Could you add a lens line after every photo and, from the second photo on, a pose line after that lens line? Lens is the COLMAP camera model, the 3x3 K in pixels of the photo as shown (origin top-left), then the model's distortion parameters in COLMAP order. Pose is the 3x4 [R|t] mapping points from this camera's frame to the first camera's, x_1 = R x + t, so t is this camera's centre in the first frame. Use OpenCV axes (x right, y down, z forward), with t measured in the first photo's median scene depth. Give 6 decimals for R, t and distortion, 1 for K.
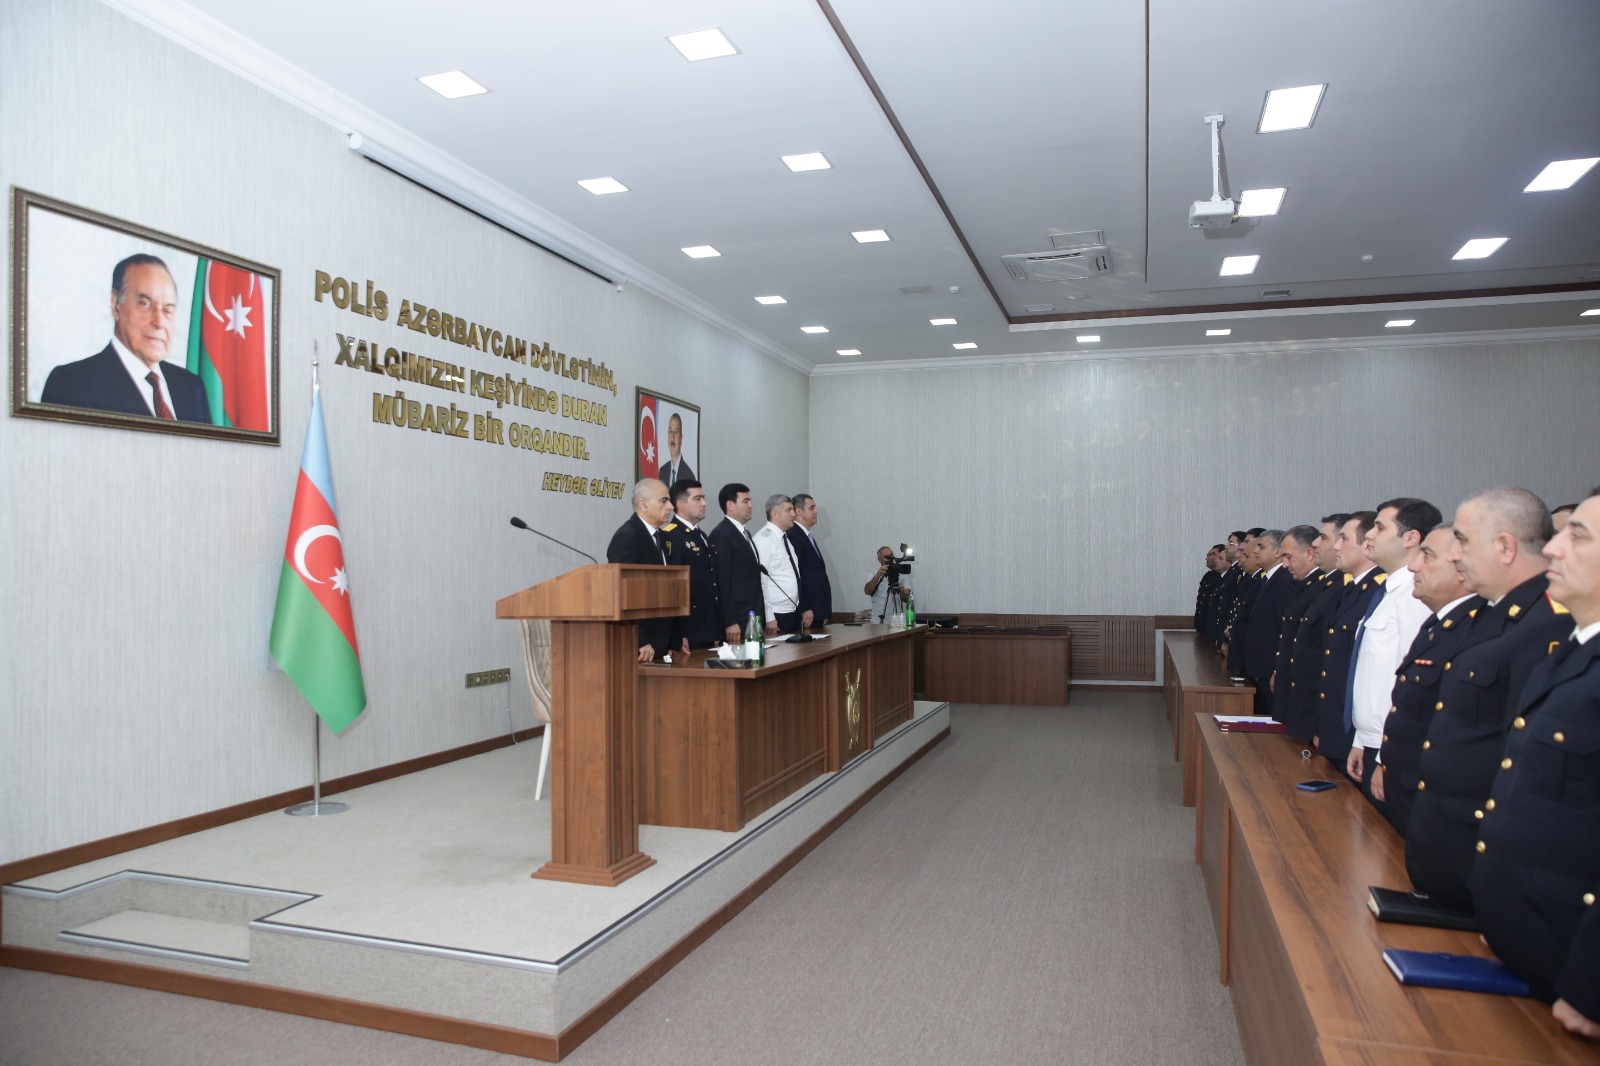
lens RADIAL K [[1084.6, 0, 799.1], [0, 1084.6, 536.1], [0, 0, 1]] dist [-0.111498, 0.089390]
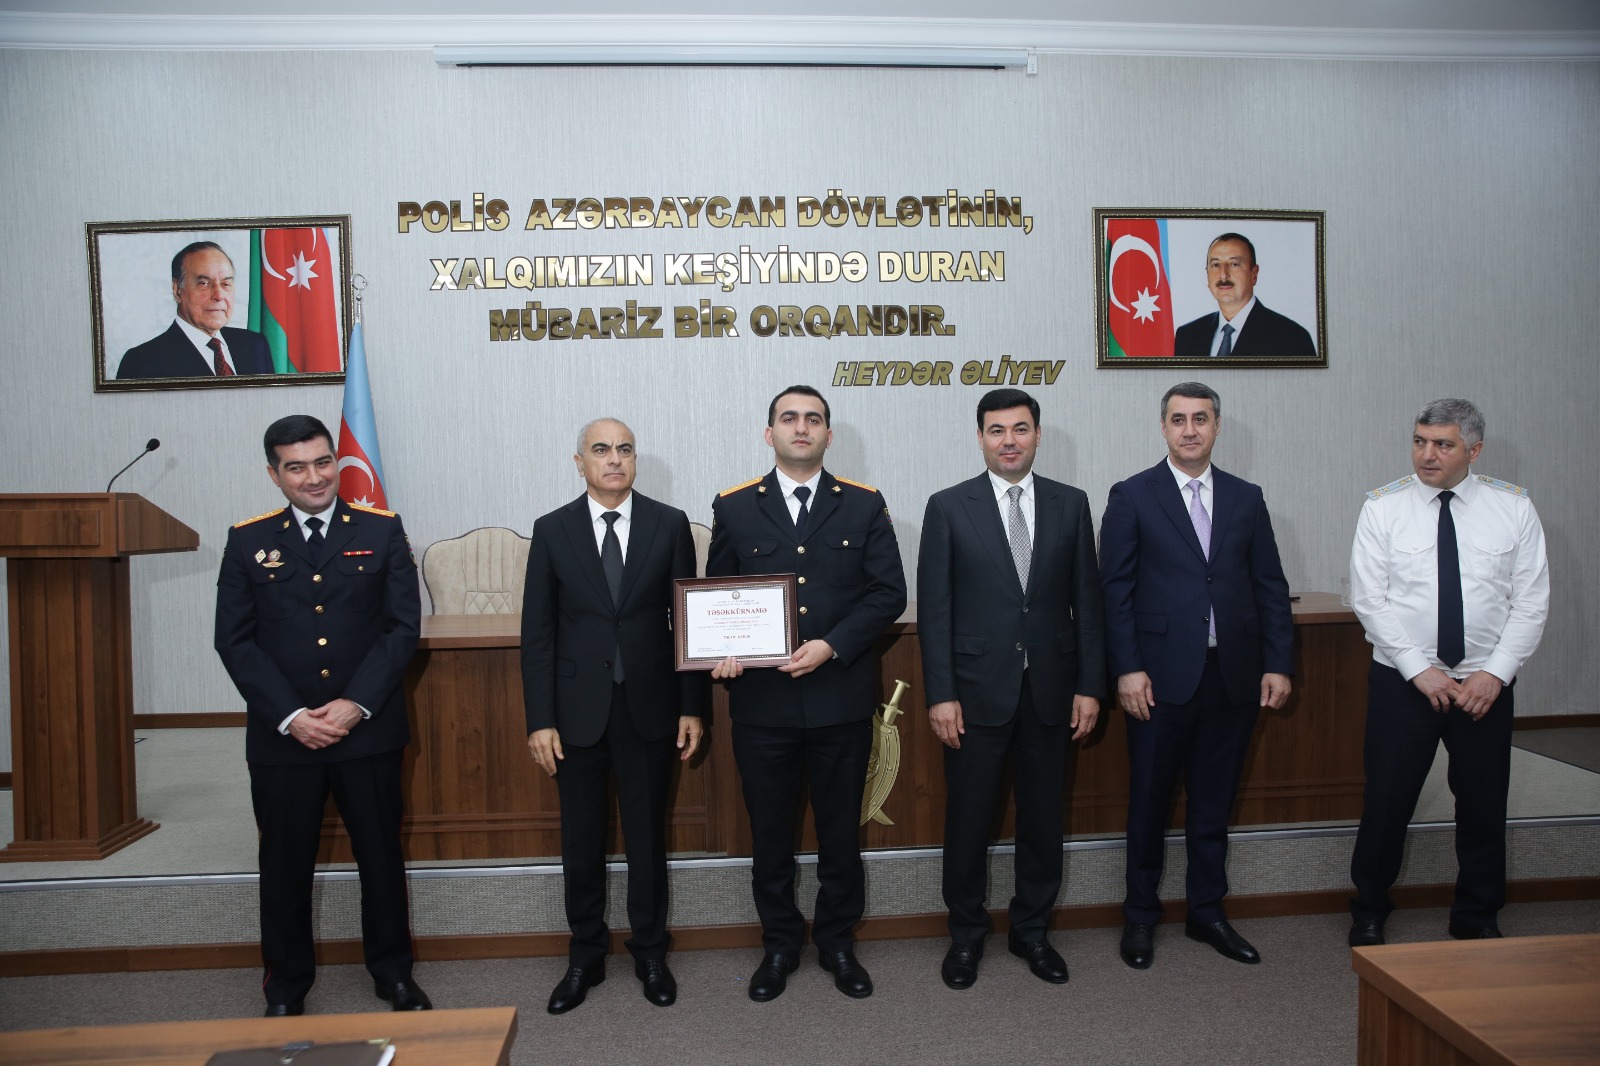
lens RADIAL K [[1087.4, 0, 798.7], [0, 1087.4, 535.6], [0, 0, 1]] dist [-0.111290, 0.091470]
pose [[0.376804, 0.024492, -0.925969, 0.663601], [0.042304, 0.998152, 0.043616, 0.038925], [0.925326, -0.055607, 0.375072, 1.000469]]
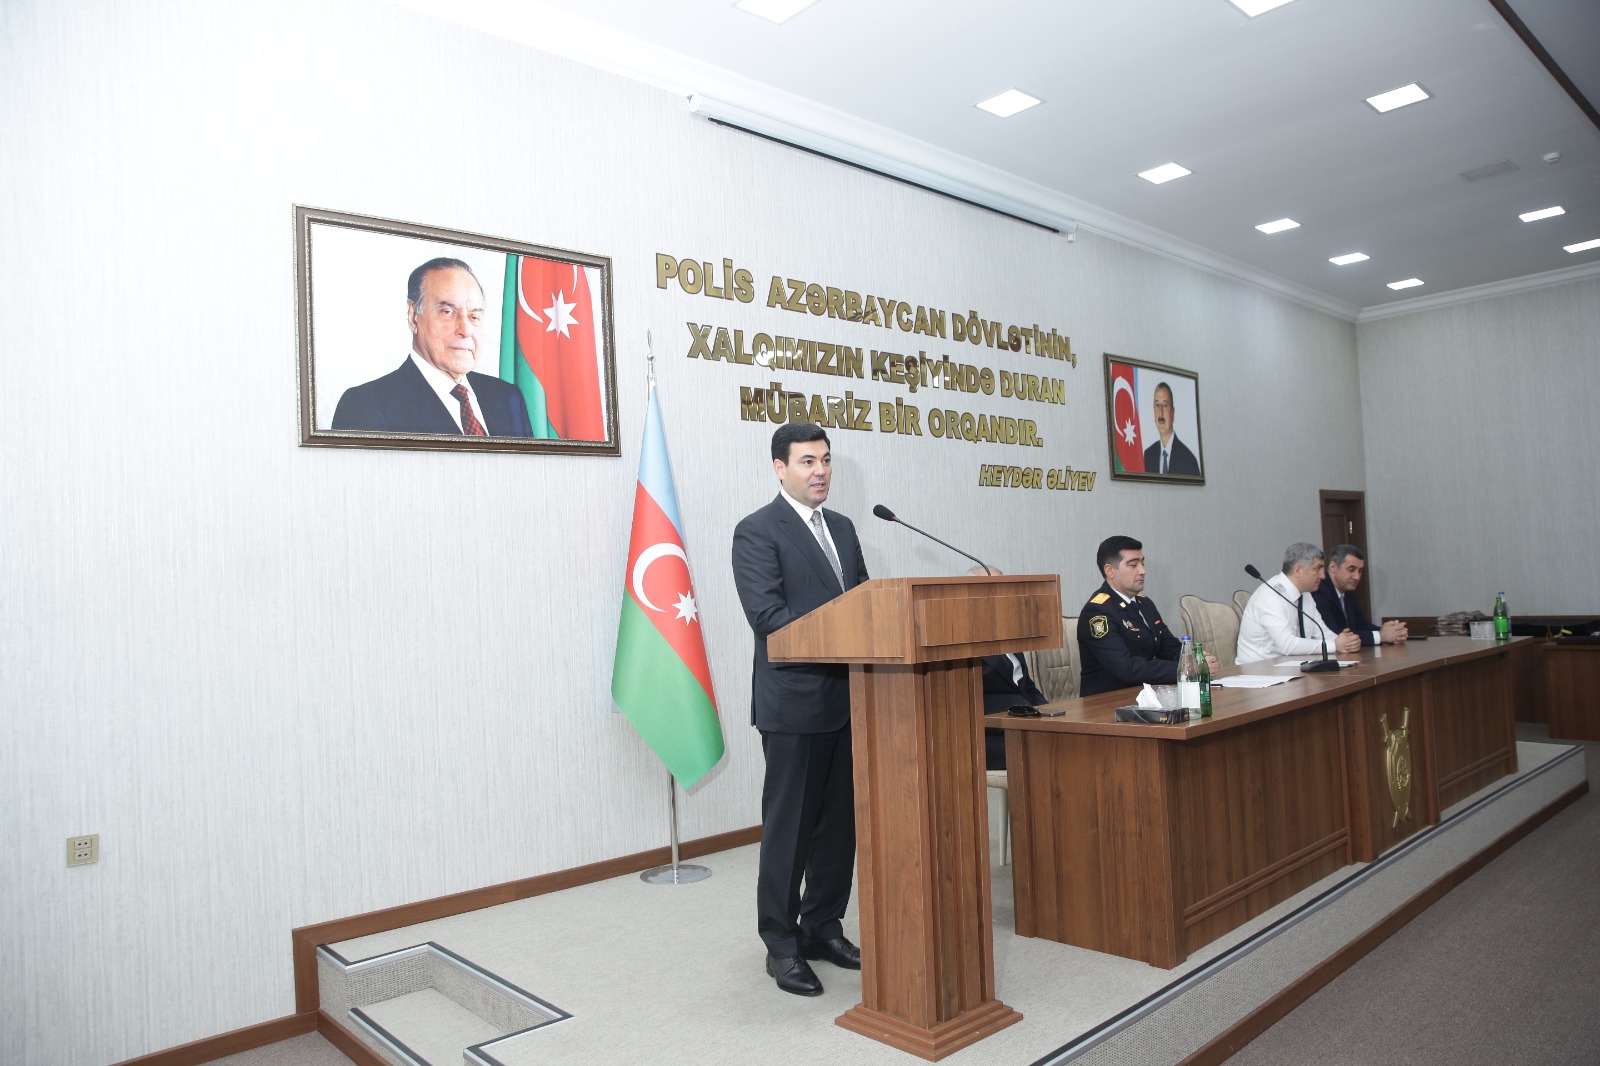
lens RADIAL K [[1081.0, 0, 799.8], [0, 1081.0, 536.6], [0, 0, 1]] dist [-0.112588, 0.090722]
pose [[0.866965, -0.057826, -0.495003, 0.075710], [0.055105, 0.998278, -0.020104, 0.007638], [0.495313, -0.009847, 0.868659, 0.299445]]
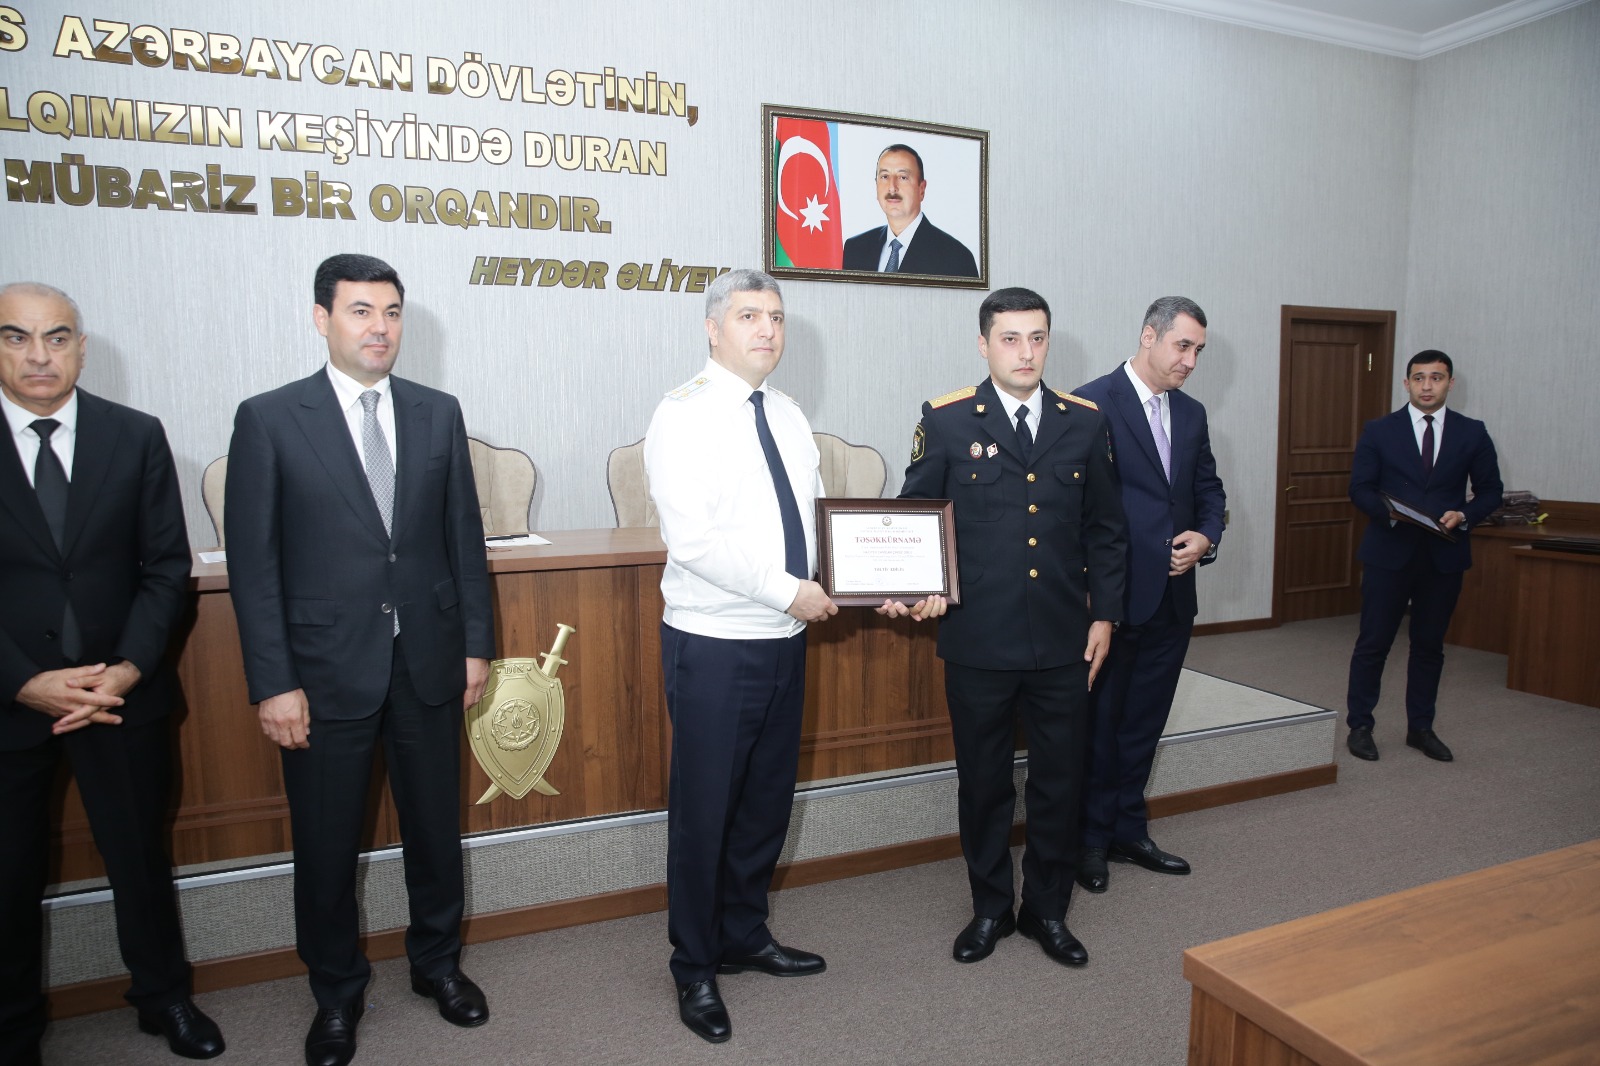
lens RADIAL K [[1084.6, 0, 799.1], [0, 1084.6, 536.1], [0, 0, 1]] dist [-0.111498, 0.089390]
pose [[0.658821, 0.075466, -0.748505, 0.563800], [0.022975, 0.992473, 0.120286, 0.050610], [0.751949, -0.096444, 0.652129, 1.037136]]
